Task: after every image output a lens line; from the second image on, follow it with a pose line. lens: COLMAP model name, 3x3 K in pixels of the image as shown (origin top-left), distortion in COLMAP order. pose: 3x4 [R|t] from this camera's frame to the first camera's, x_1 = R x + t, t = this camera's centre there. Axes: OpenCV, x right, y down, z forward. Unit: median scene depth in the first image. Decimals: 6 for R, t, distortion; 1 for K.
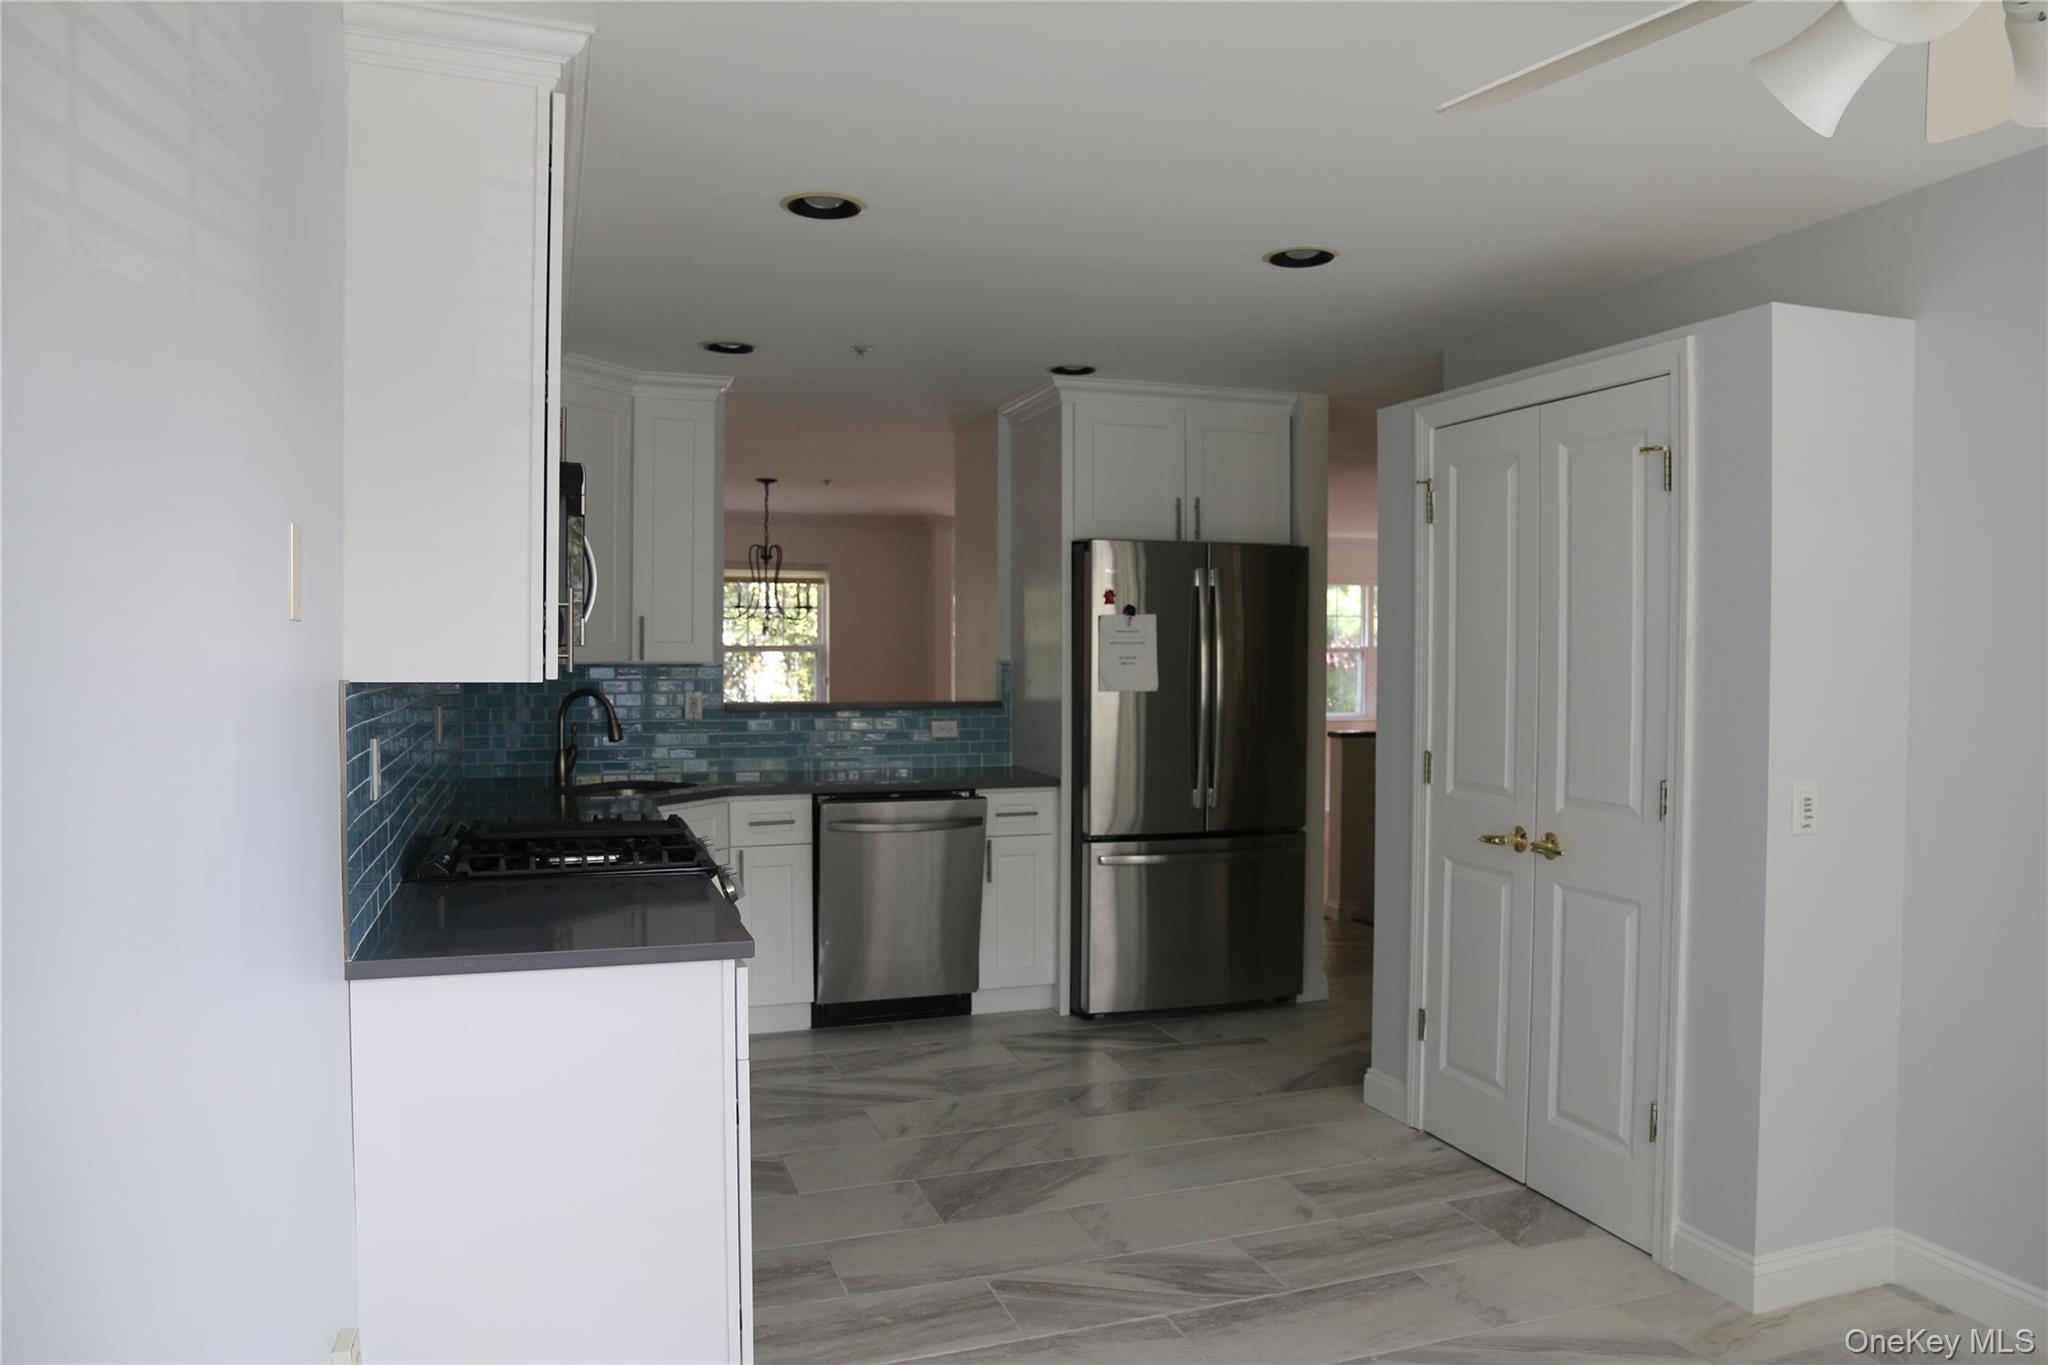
lens RADIAL K [[1382.5, 0, 1041.1], [0, 1382.5, 676.1], [0, 0, 1]] dist [-0.106578, 0.007584]
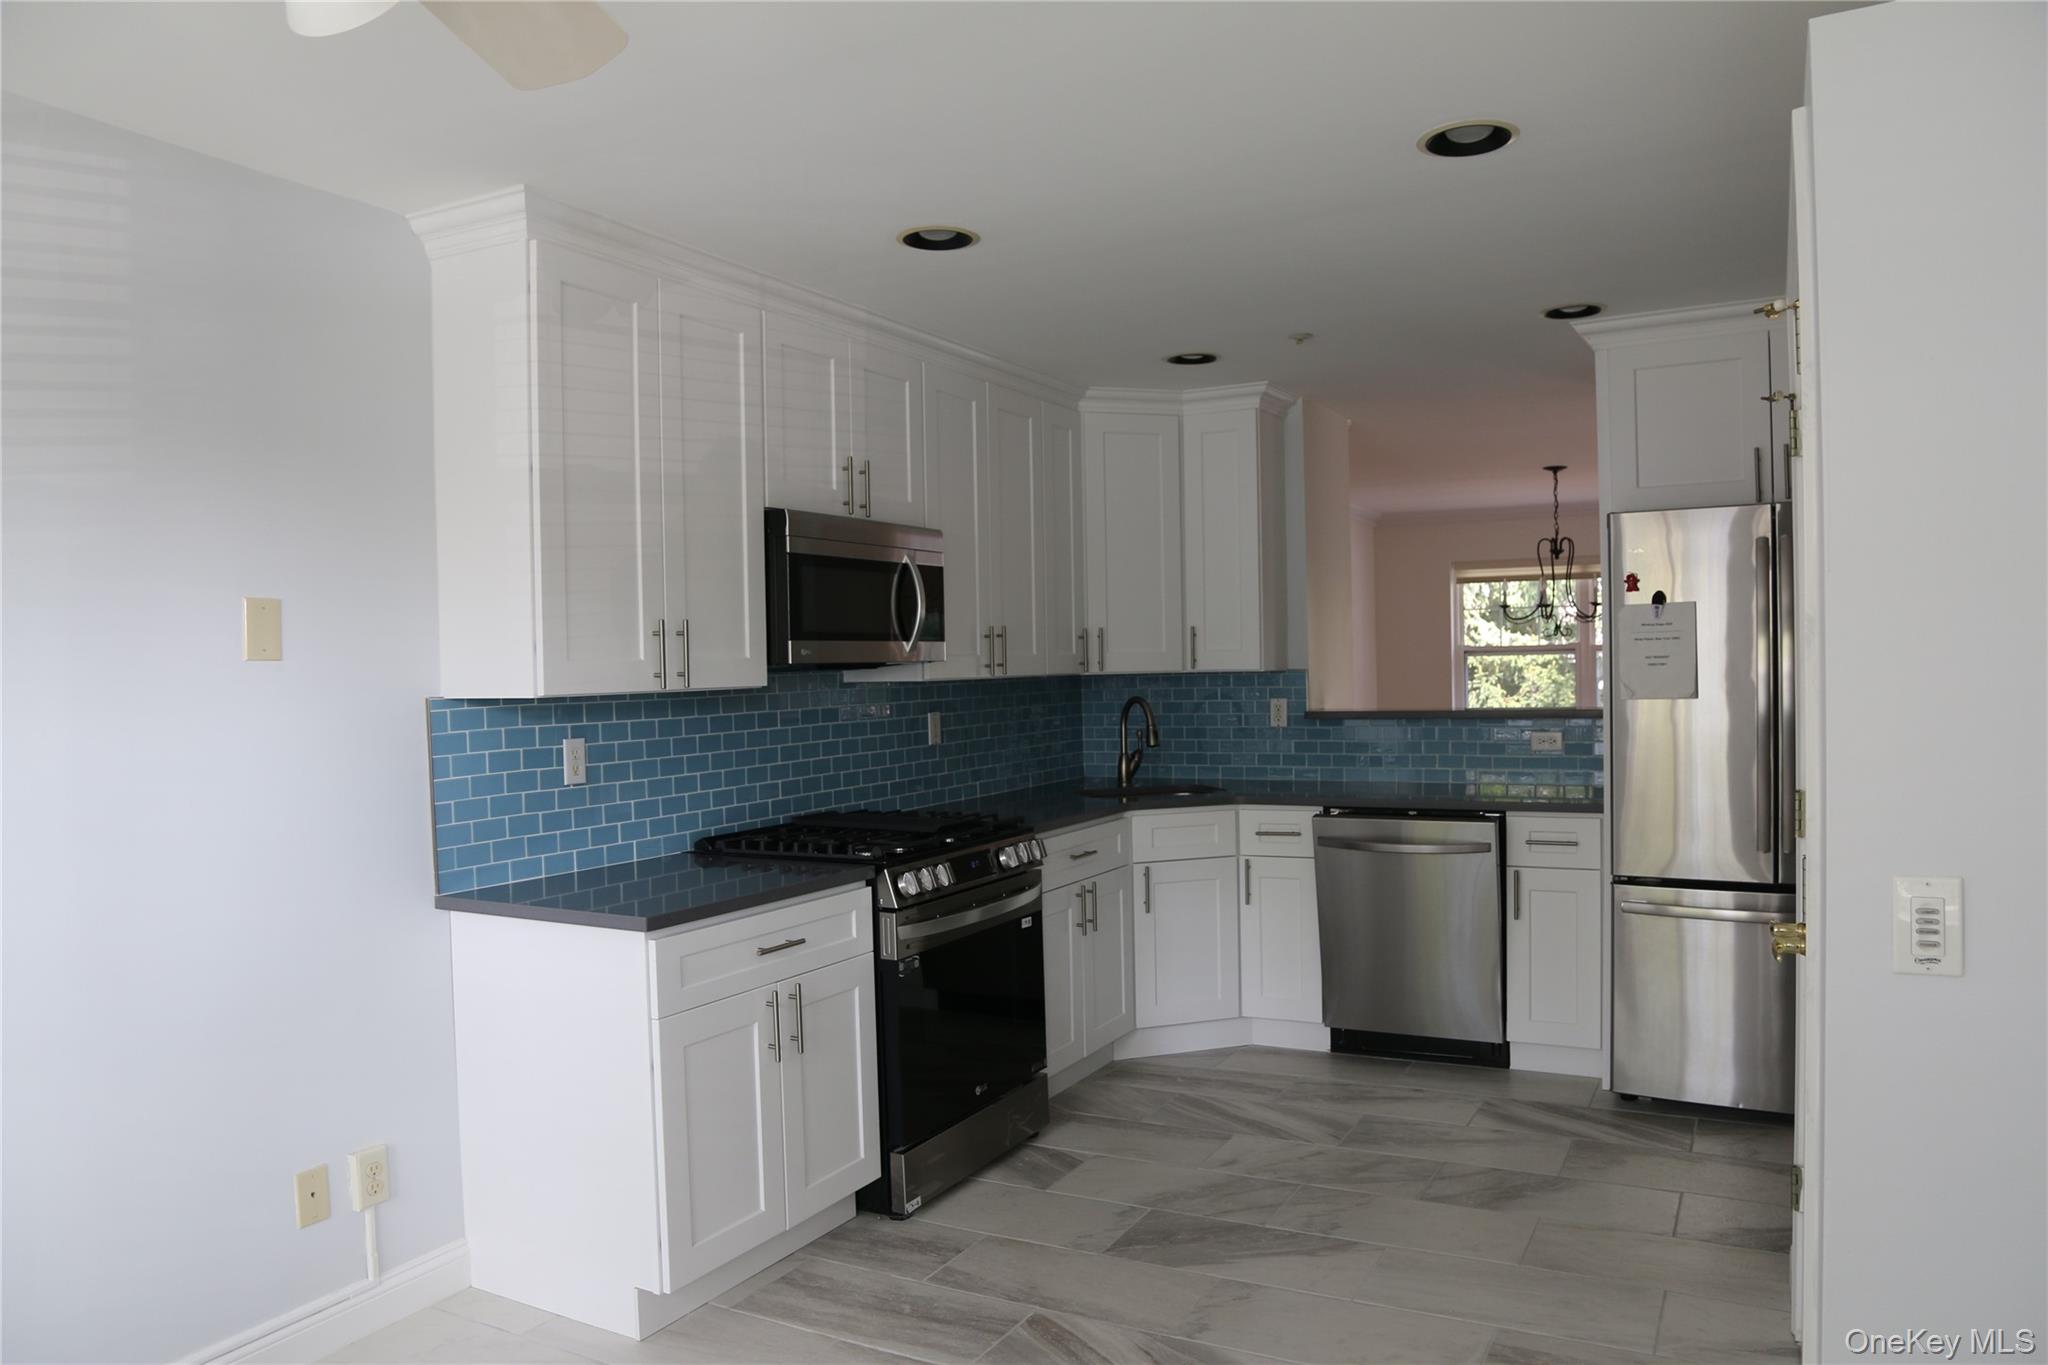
lens RADIAL K [[1382.5, 0, 1044.7], [0, 1382.5, 691.7], [0, 0, 1]] dist [-0.106578, 0.007584]
pose [[0.675852, -0.003322, -0.737030, 0.421321], [0.010886, 0.999926, 0.005475, -0.001565], [0.736957, -0.011723, 0.675838, 0.221017]]
